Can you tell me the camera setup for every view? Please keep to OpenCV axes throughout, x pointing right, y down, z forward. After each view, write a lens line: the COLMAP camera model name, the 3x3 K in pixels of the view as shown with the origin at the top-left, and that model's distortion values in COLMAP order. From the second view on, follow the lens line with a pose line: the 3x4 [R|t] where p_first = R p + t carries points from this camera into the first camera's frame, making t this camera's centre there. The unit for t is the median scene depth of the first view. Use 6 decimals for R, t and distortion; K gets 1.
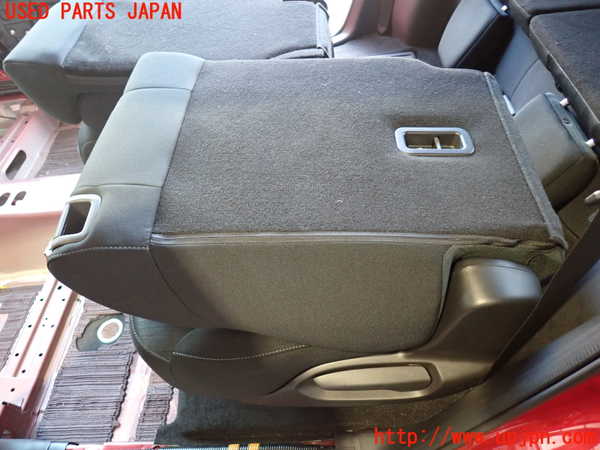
lens RADIAL K [[442.1, 0, 300.0], [0, 442.1, 225.0], [0, 0, 1]] dist [0.001763, -0.007817]
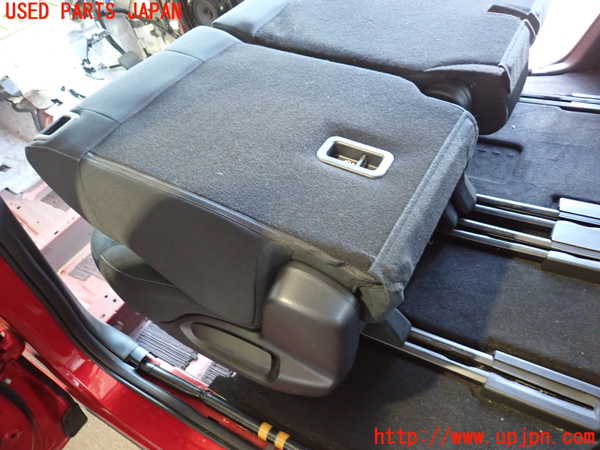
lens RADIAL K [[476.1, 0, 300.0], [0, 476.1, 225.0], [0, 0, 1]] dist [0.003963, -0.001680]
pose [[0.847728, 0.339464, -0.407579, 0.684908], [-0.347371, 0.935990, 0.057066, -0.060961], [0.400862, 0.093205, 0.911385, -0.027629]]
